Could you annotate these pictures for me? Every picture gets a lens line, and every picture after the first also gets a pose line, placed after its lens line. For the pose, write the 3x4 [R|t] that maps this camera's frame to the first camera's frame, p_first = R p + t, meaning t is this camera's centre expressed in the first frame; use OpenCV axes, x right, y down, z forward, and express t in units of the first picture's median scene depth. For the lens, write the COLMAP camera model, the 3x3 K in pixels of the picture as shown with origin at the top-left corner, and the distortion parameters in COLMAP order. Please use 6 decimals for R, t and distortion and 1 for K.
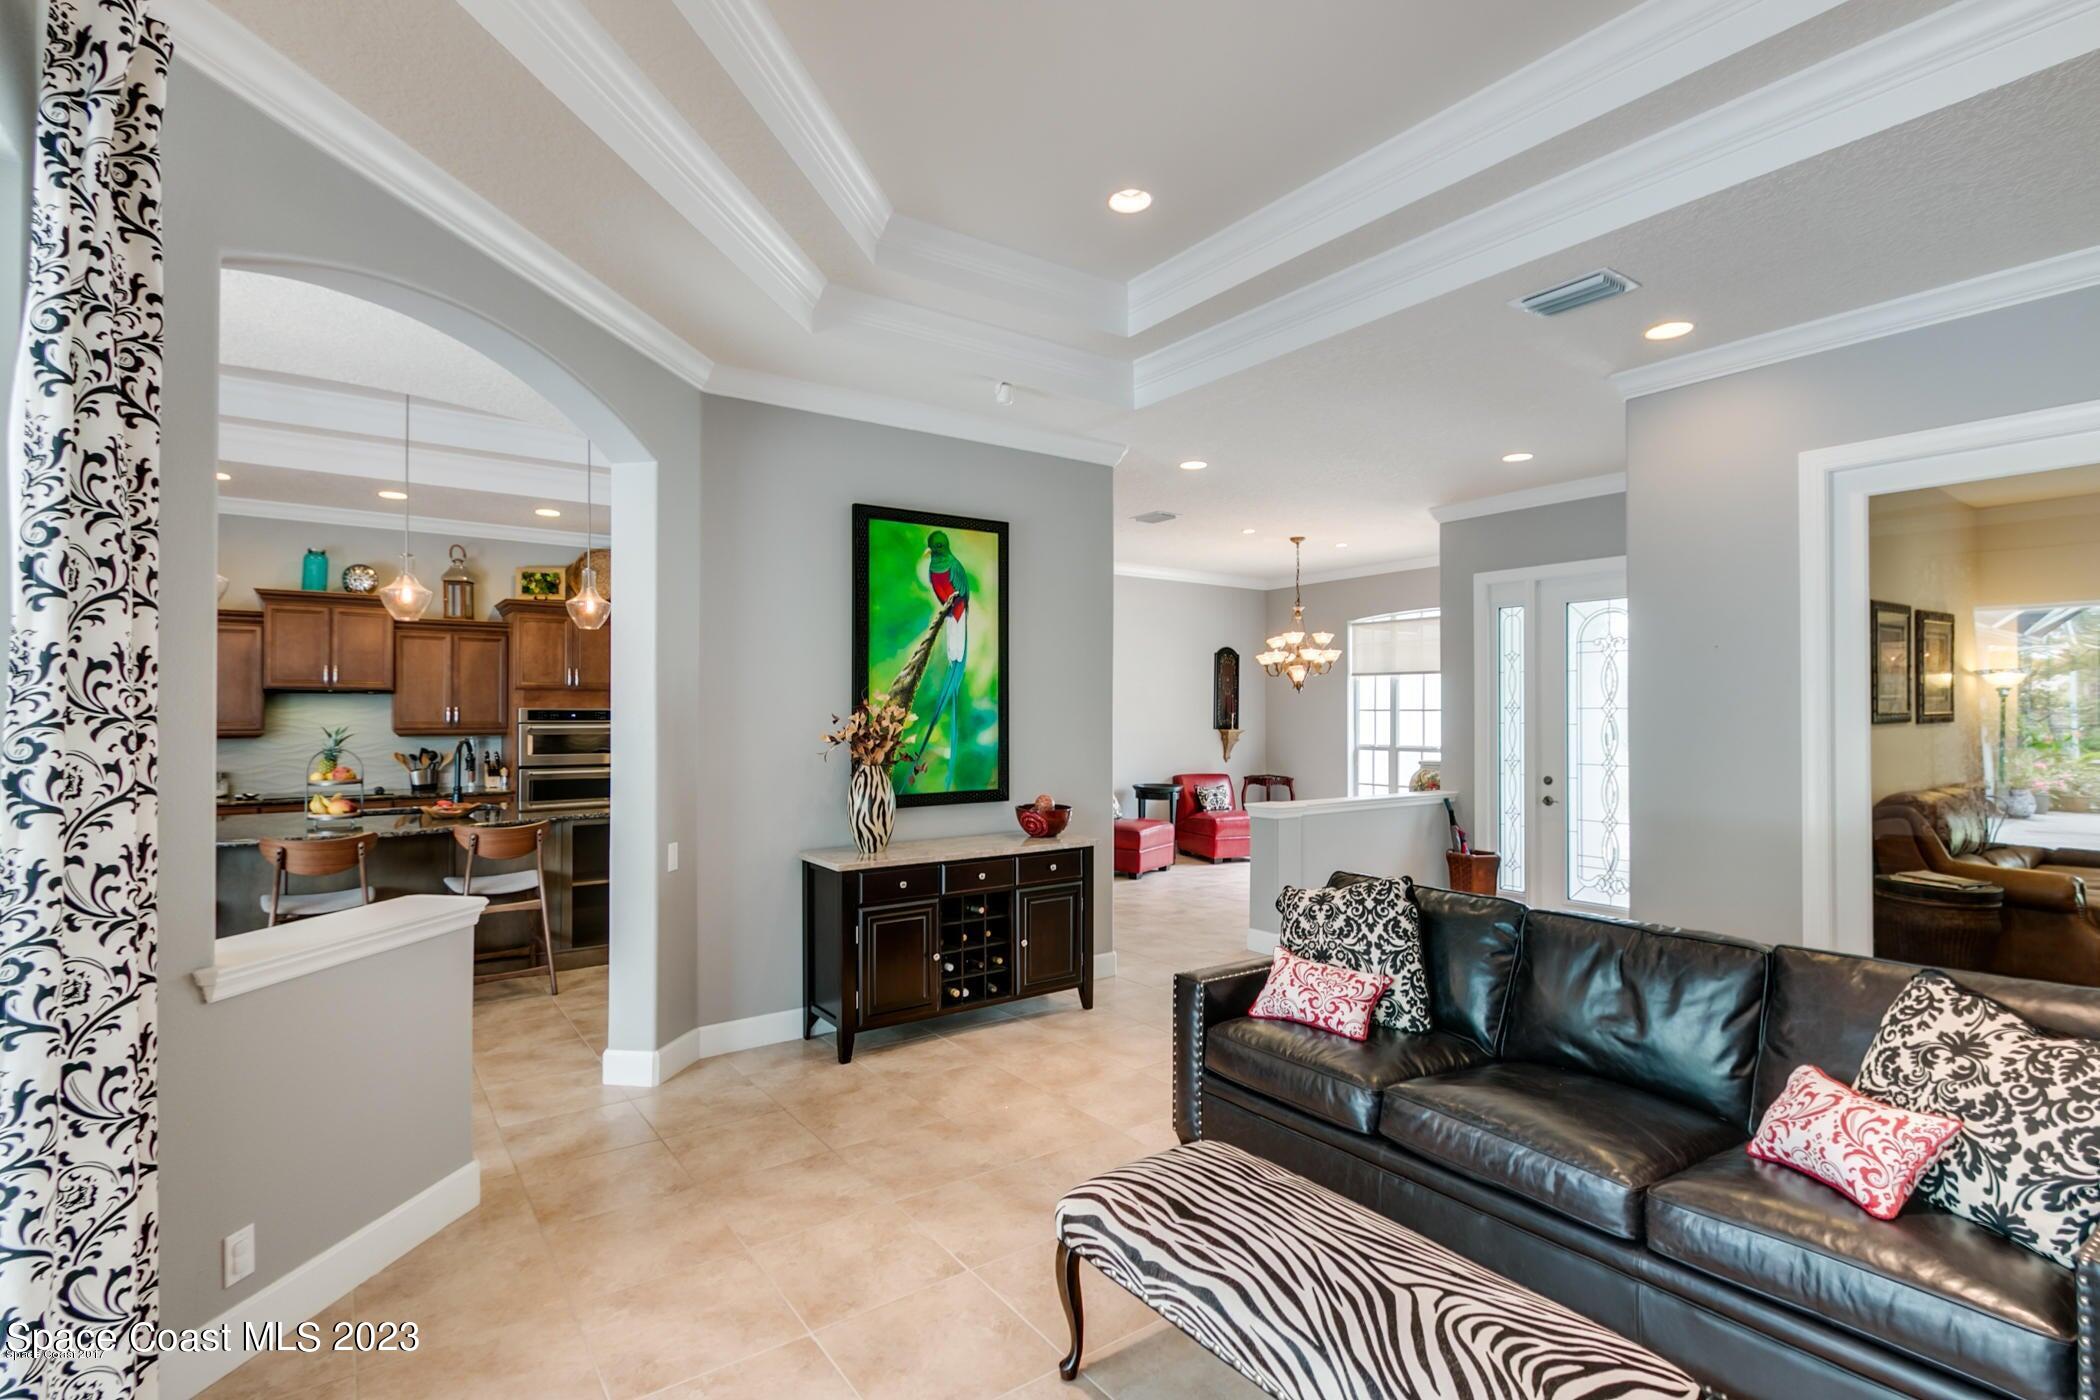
lens RADIAL K [[1002.3, 0, 1050.0], [0, 1002.3, 700.0], [0, 0, 1]] dist [-0.000637, -0.000046]
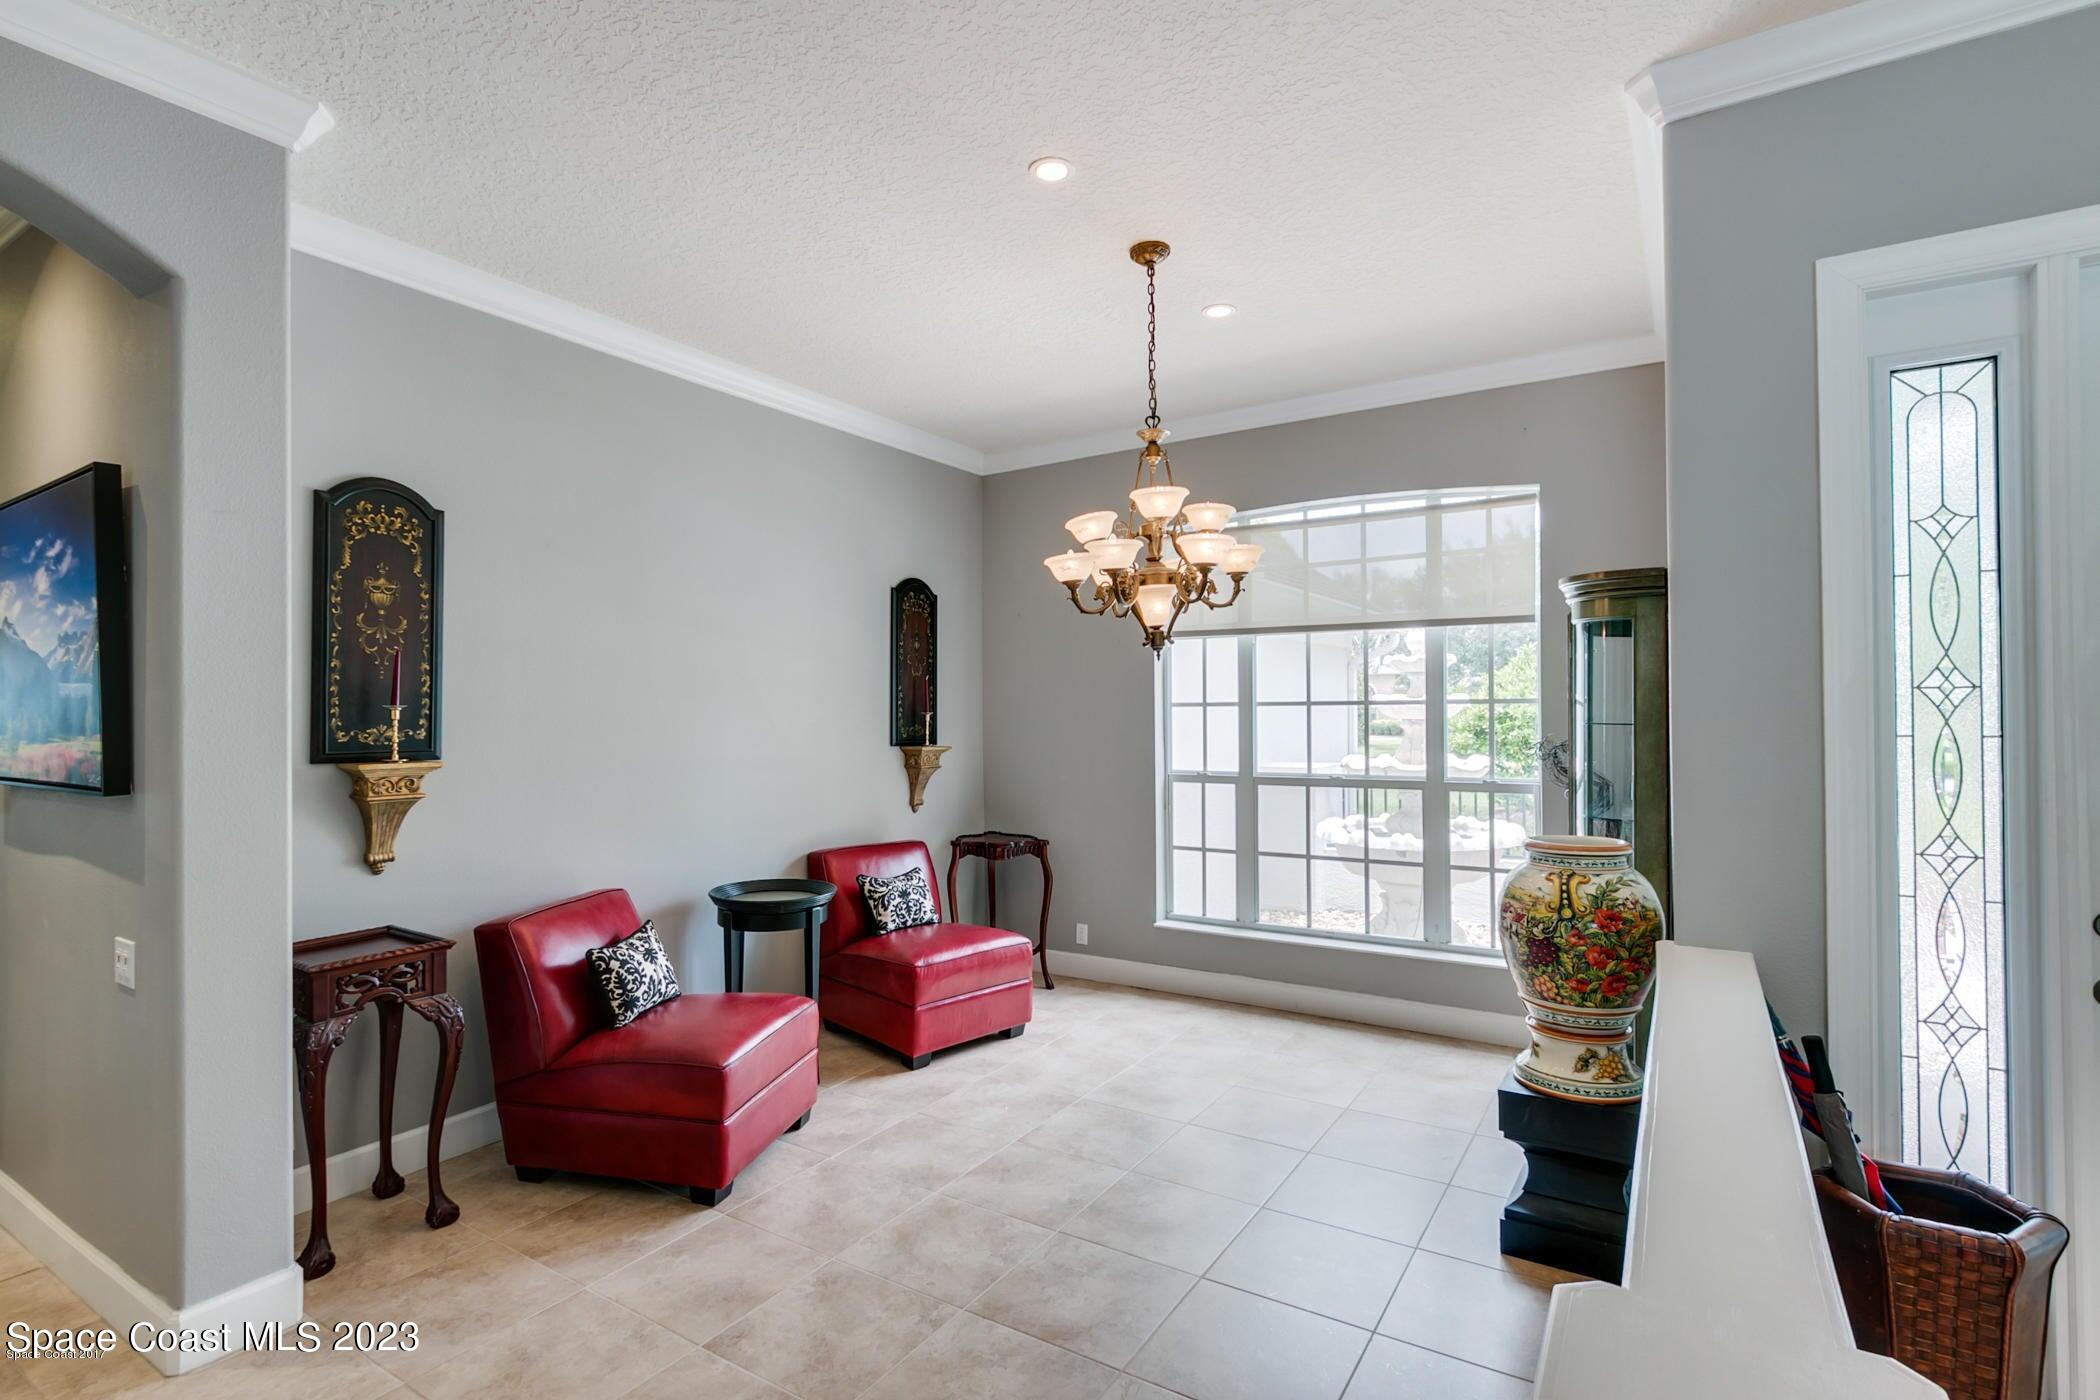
lens RADIAL K [[1017.7, 0, 1045.7], [0, 1017.7, 724.3], [0, 0, 1]] dist [-0.002497, -0.000702]
pose [[0.928127, -0.013261, 0.372028, 0.057513], [0.004493, 0.999692, 0.024424, 0.007564], [-0.372237, -0.020997, 0.927900, 0.580501]]
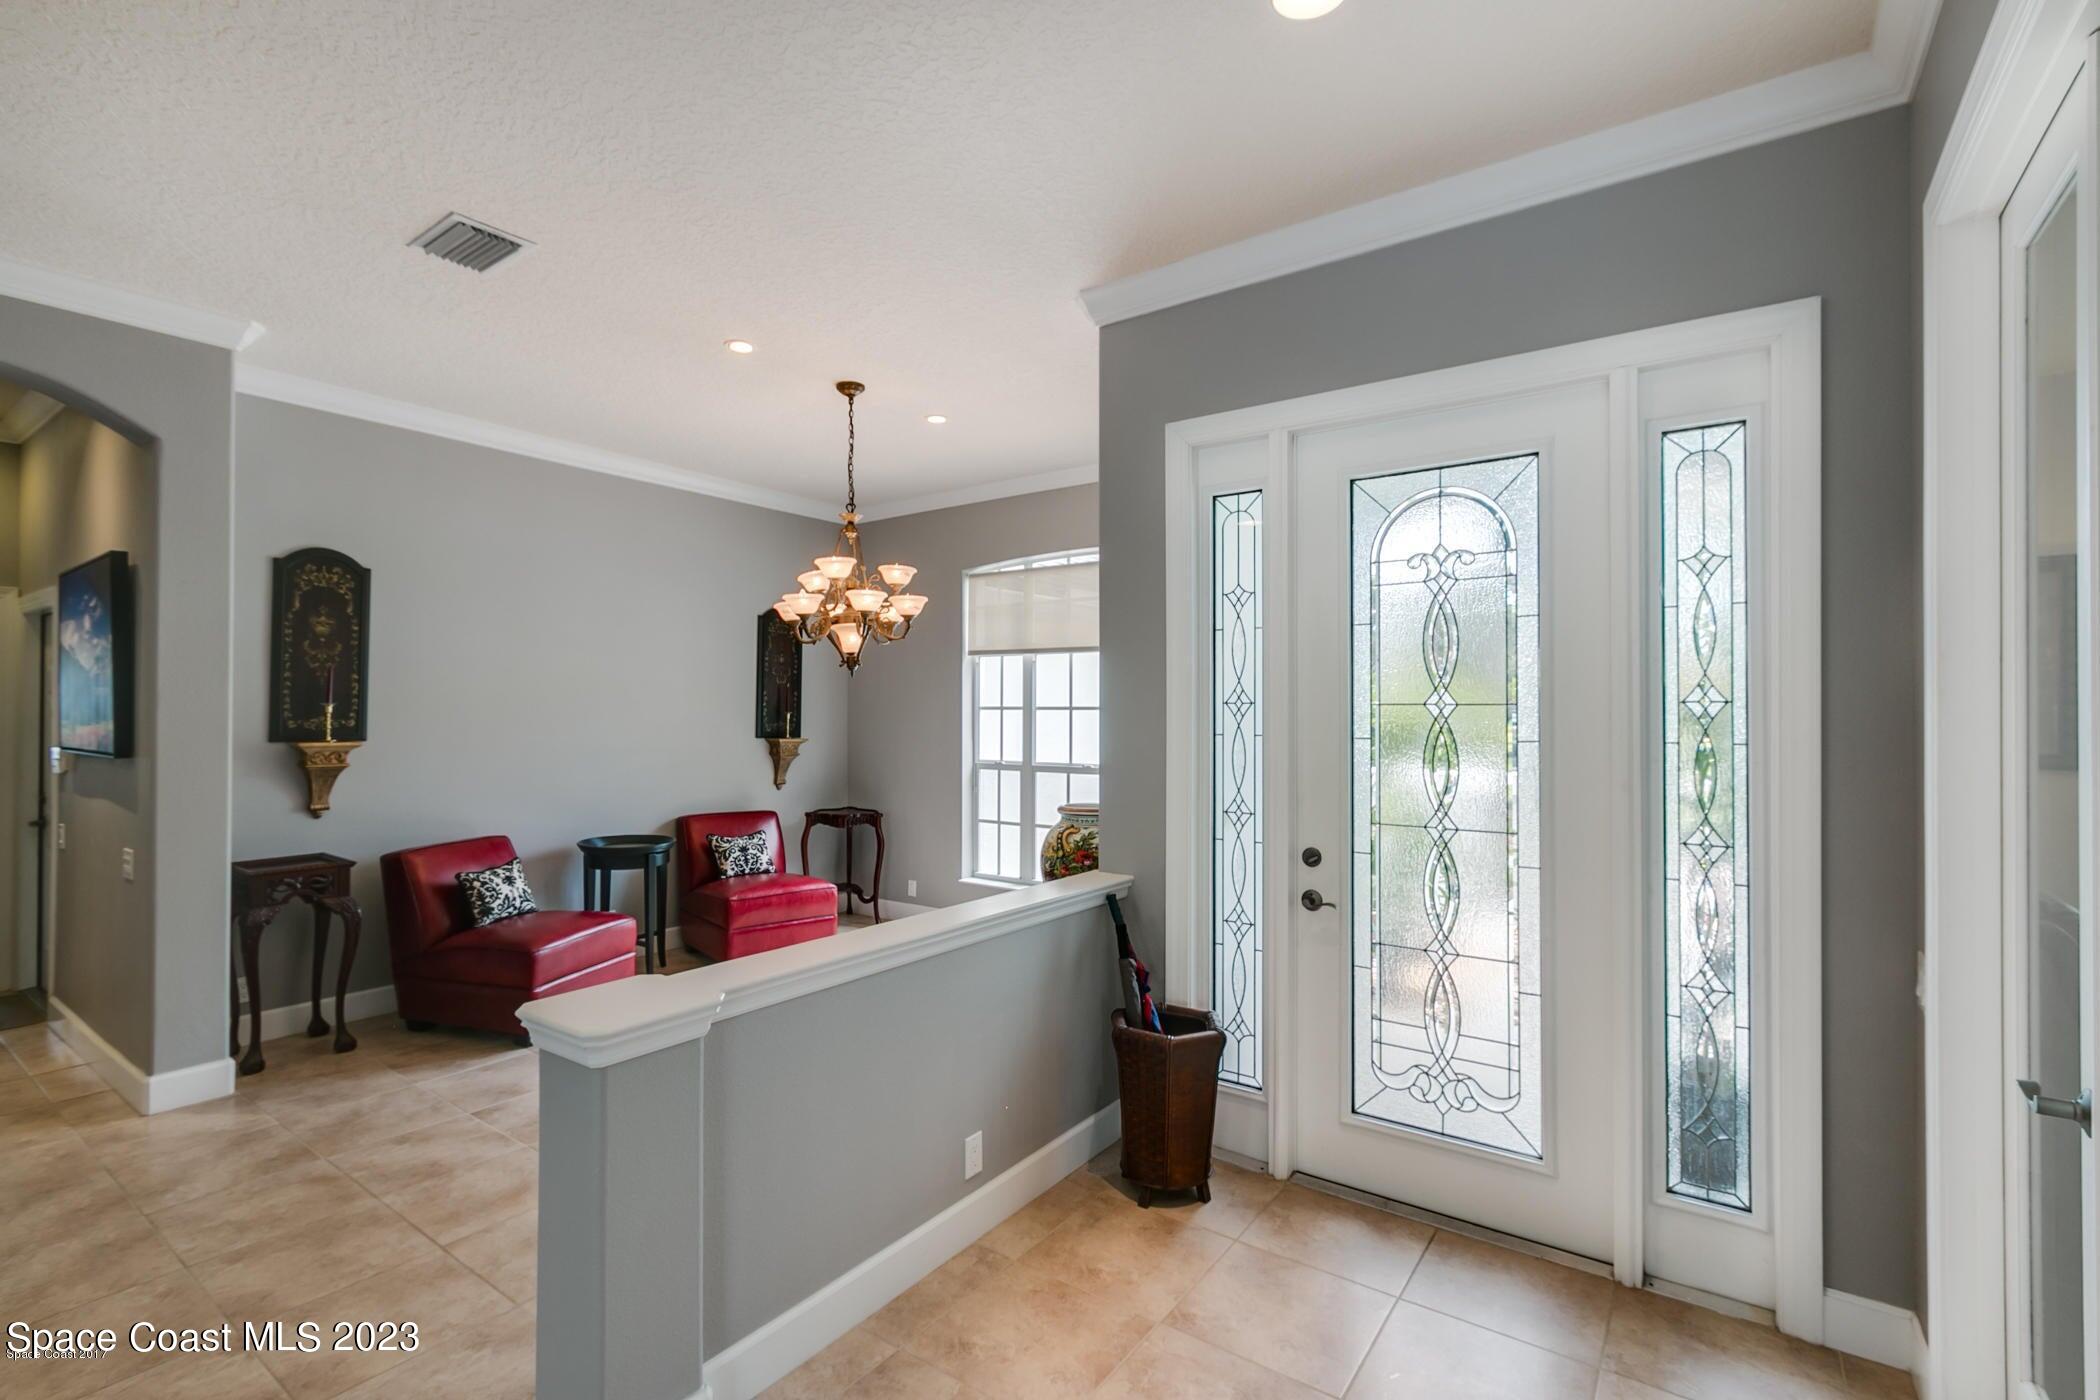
lens RADIAL K [[959.8, 0, 1045.8], [0, 959.8, 723.3], [0, 0, 1]] dist [0.000692, -0.000132]
pose [[0.947870, -0.001943, 0.318651, 0.161644], [-0.005998, 0.999696, 0.023935, 0.005123], [-0.318600, -0.024598, 0.947570, 0.423811]]
